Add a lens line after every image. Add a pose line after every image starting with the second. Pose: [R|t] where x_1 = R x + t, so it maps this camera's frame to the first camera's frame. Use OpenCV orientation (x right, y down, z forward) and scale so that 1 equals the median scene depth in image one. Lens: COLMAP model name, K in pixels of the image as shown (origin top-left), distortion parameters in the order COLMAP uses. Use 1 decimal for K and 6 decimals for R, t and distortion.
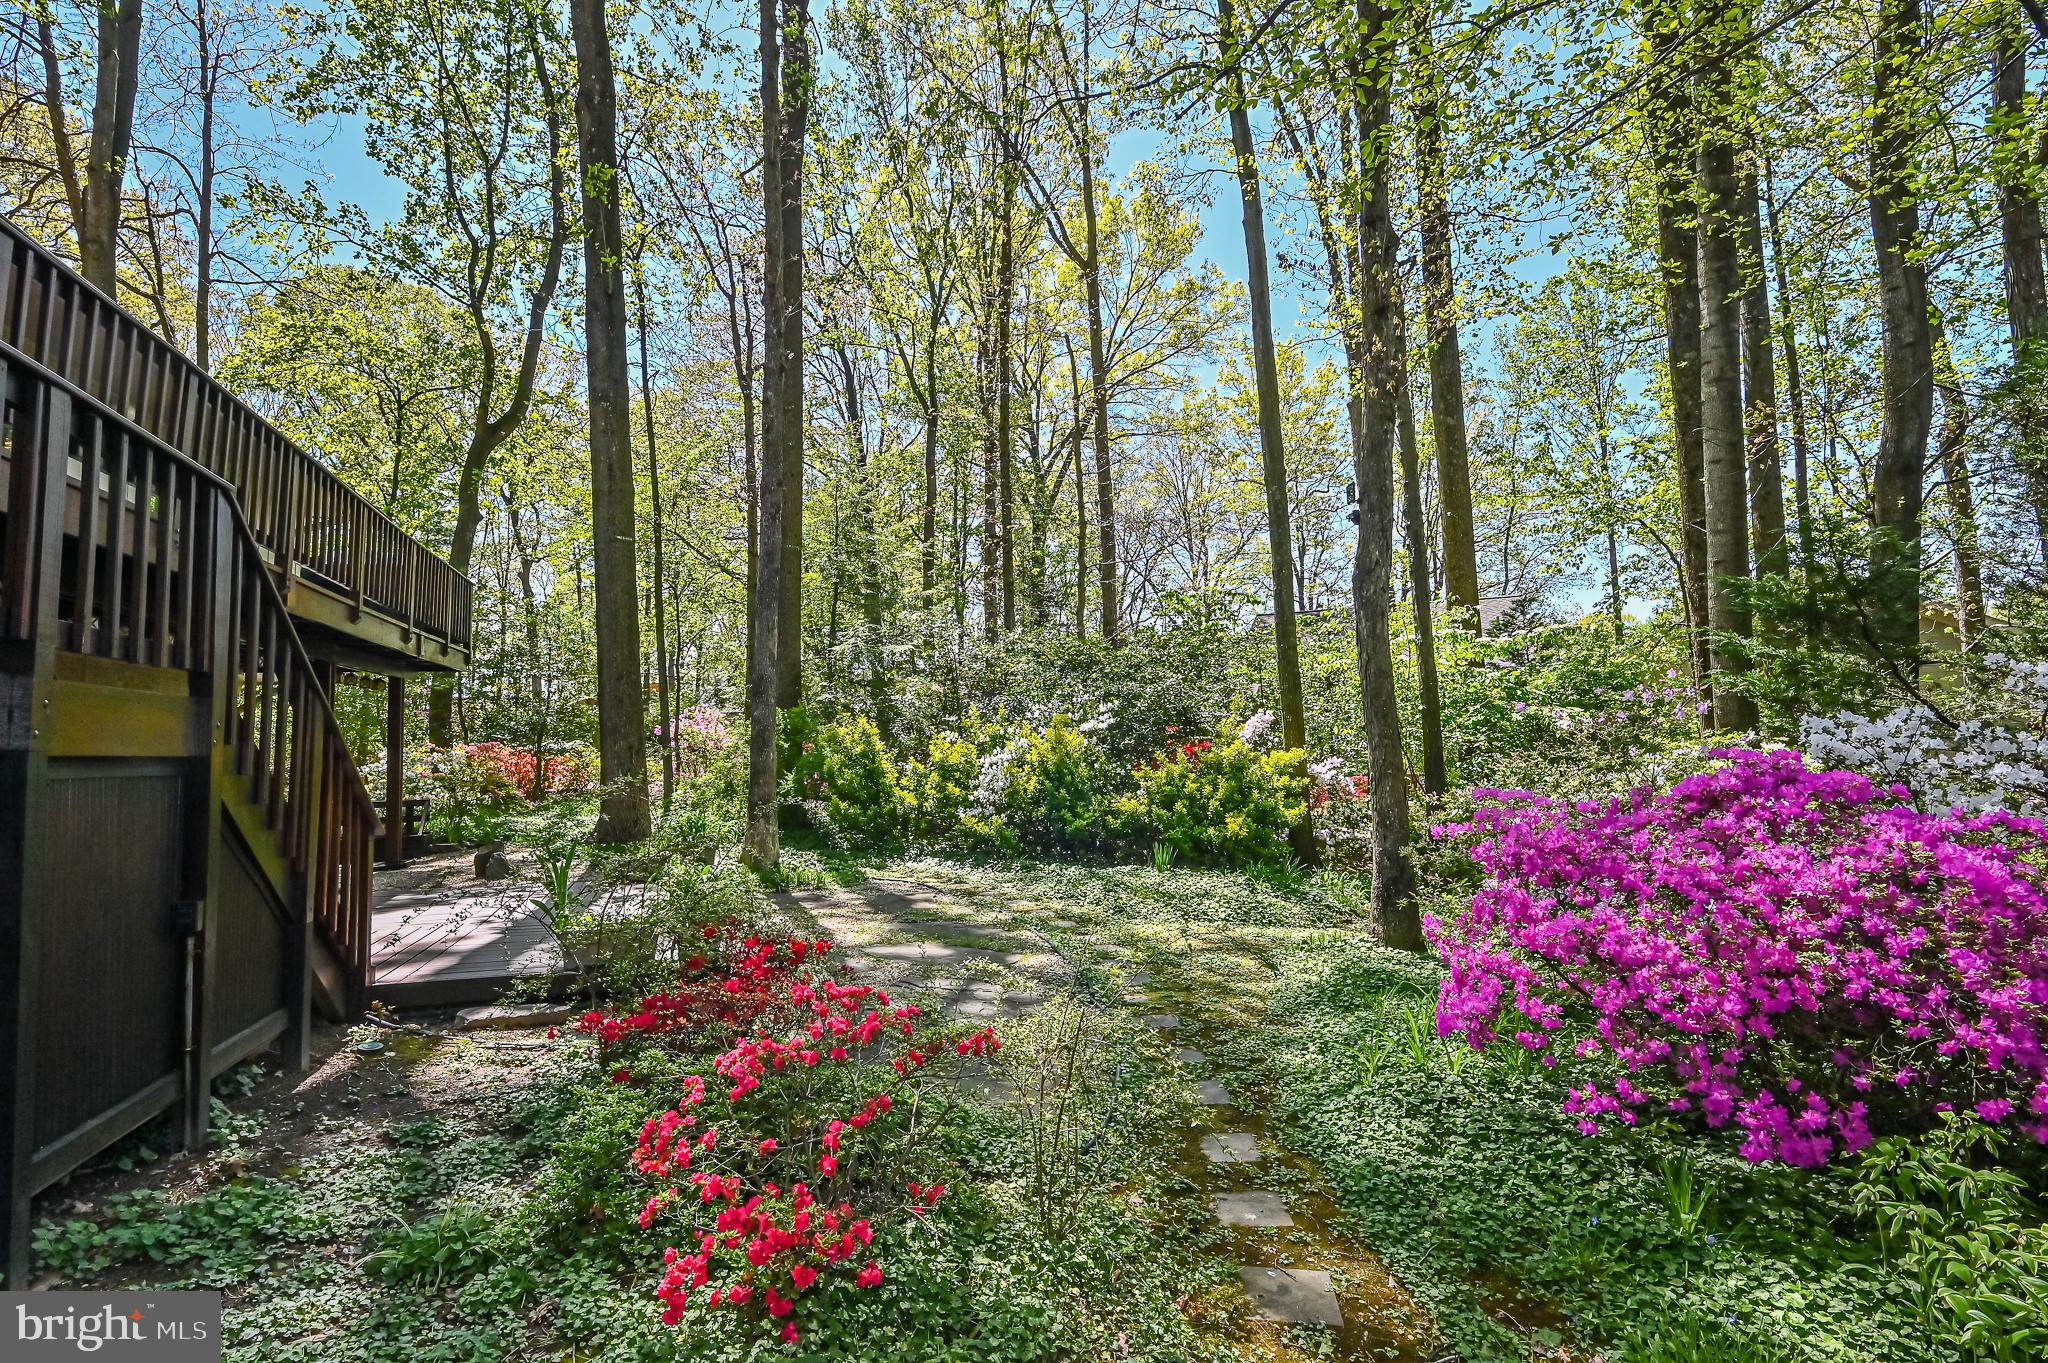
lens RADIAL K [[969.8, 0, 1017.7], [0, 969.8, 685.4], [0, 0, 1]] dist [-0.000377, -0.000778]
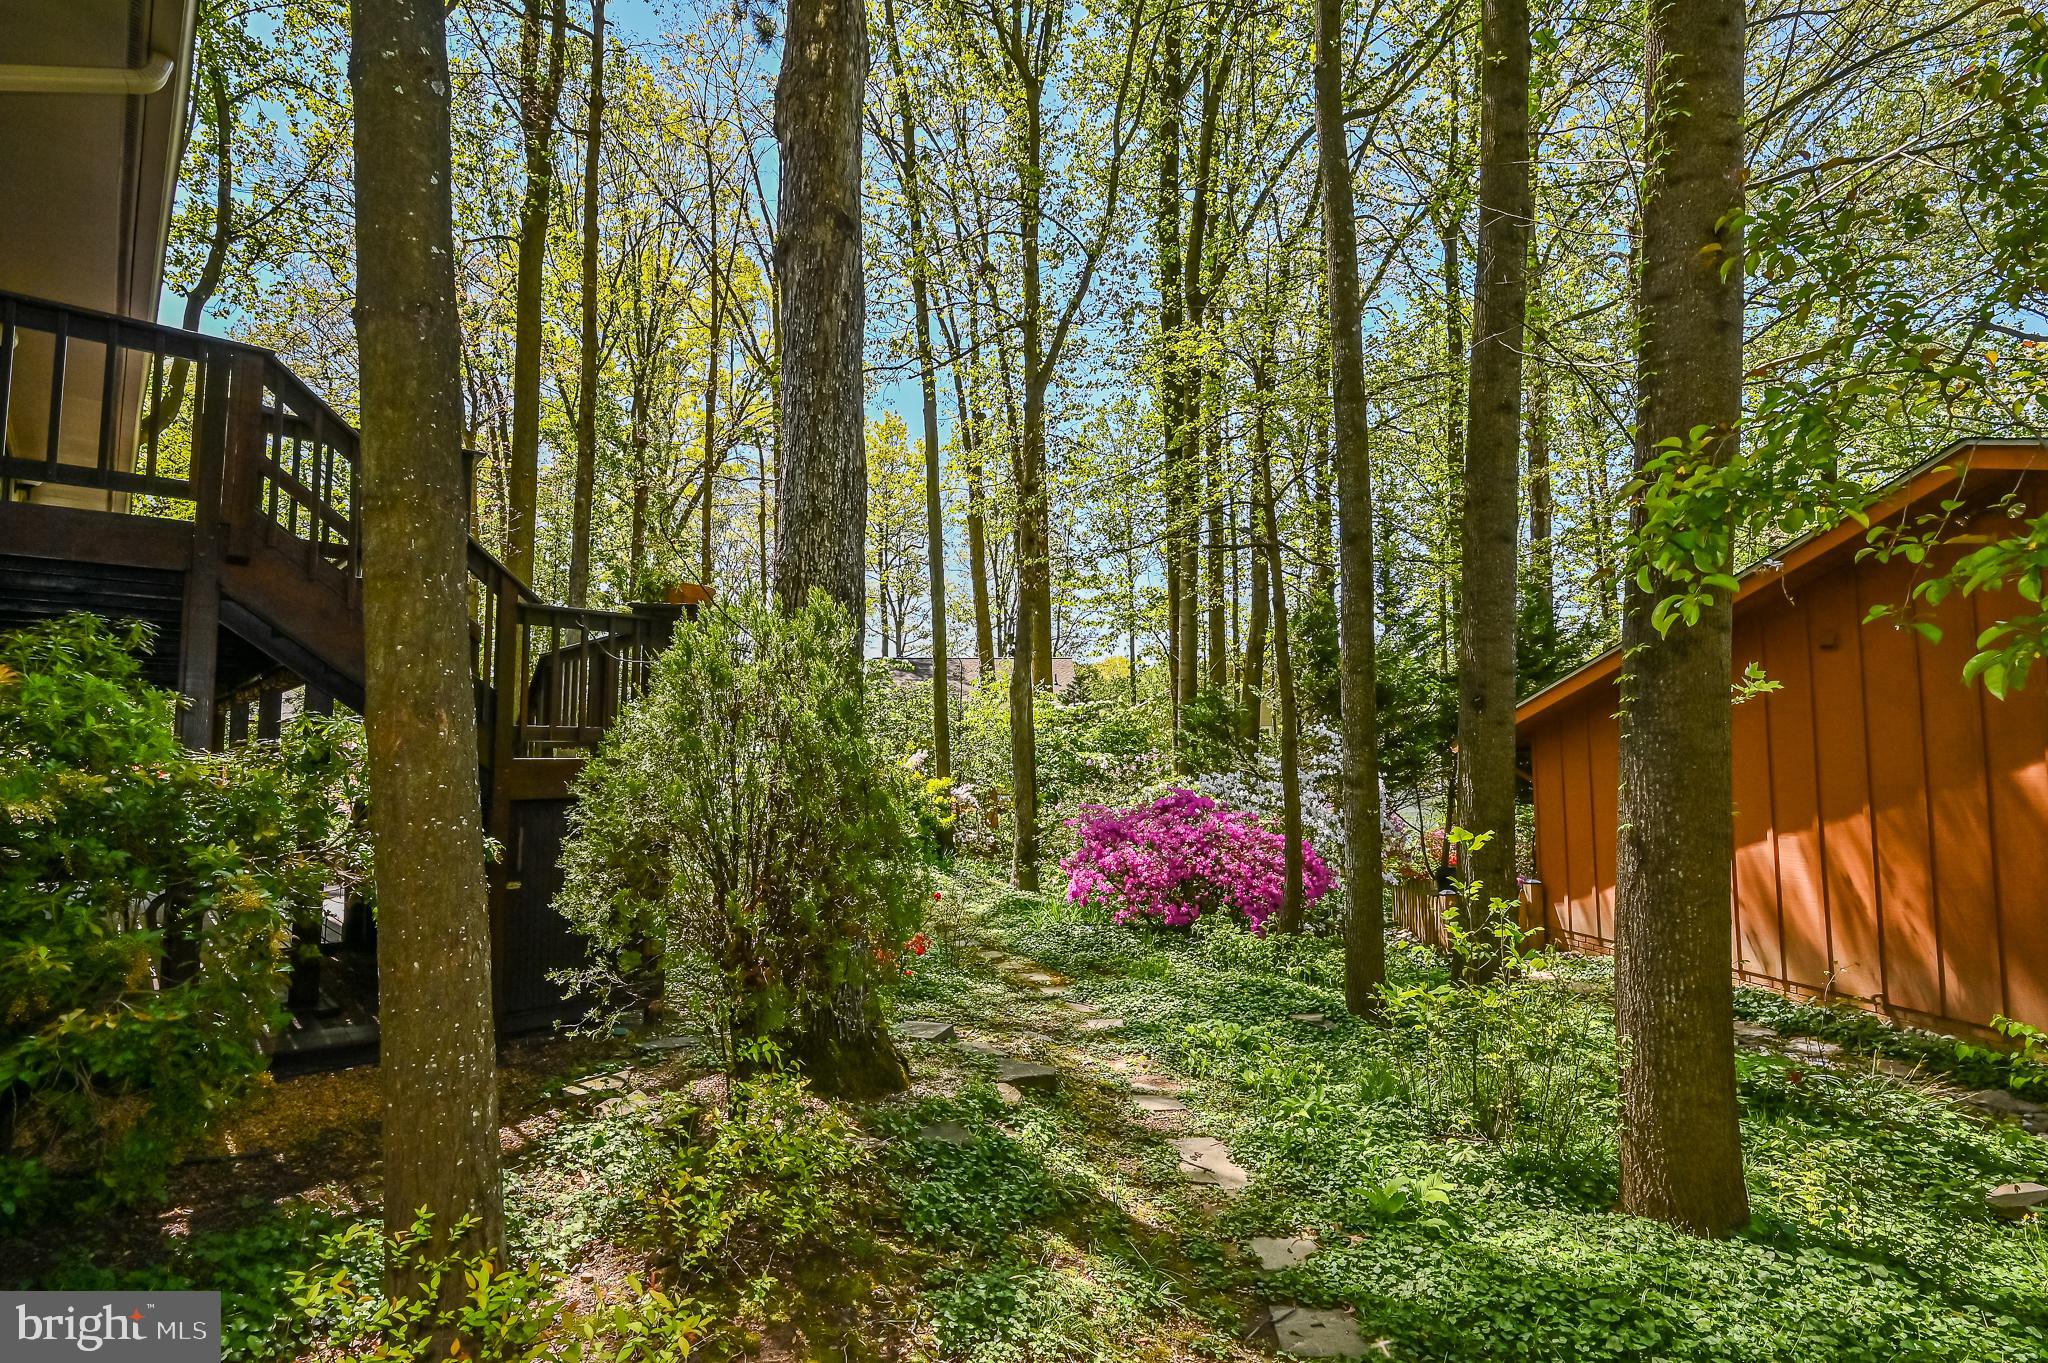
lens RADIAL K [[969.8, 0, 1023.5], [0, 969.8, 686.3], [0, 0, 1]] dist [-0.000377, -0.000778]
pose [[0.901757, 0.051506, 0.429164, -0.400323], [-0.044041, 0.998656, -0.027315, -0.063084], [-0.429995, 0.005731, 0.902813, -0.627805]]
